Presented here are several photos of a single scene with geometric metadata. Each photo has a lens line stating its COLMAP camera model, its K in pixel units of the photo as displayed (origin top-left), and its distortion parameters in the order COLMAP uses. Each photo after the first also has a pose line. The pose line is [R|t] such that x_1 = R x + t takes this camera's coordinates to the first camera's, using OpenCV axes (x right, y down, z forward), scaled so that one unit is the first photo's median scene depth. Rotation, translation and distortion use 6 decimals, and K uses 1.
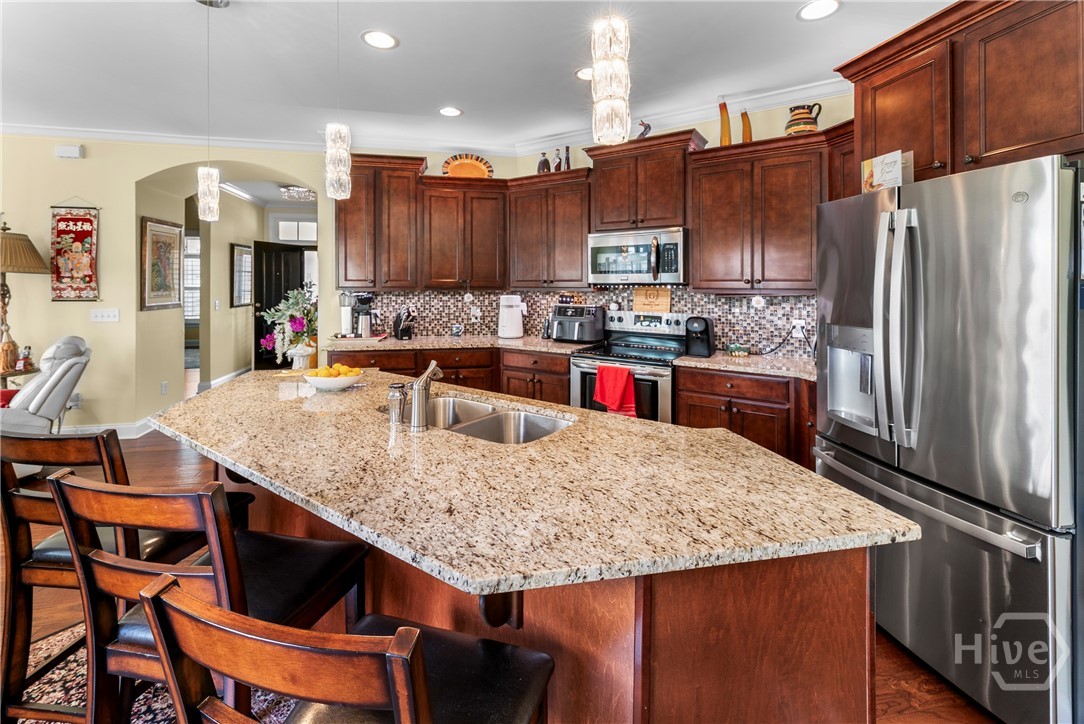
lens RADIAL K [[475.6, 0, 539.3], [0, 475.6, 292.7], [0, 0, 1]] dist [0.001951, 0.000212]
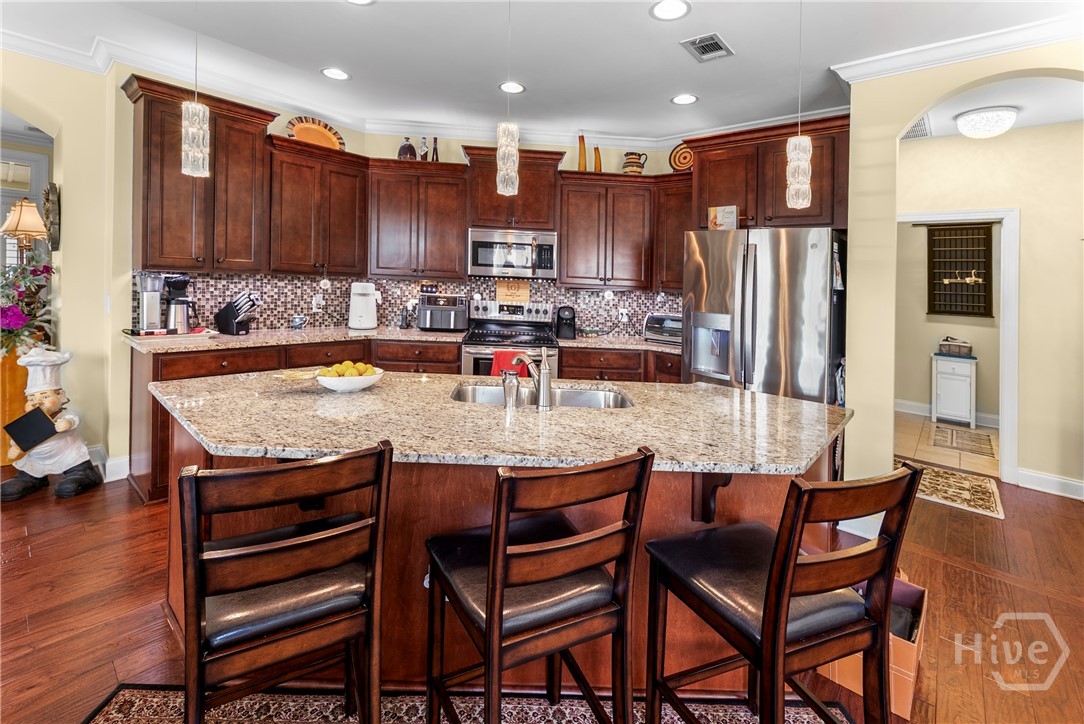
lens RADIAL K [[470.2, 0, 565.4], [0, 470.2, 285.2], [0, 0, 1]] dist [-0.000829, -0.000029]
pose [[0.783782, 0.027647, 0.620420, -0.352746], [-0.033278, 0.999443, -0.002497, -0.000786], [-0.620144, -0.018689, 0.784265, 0.042933]]
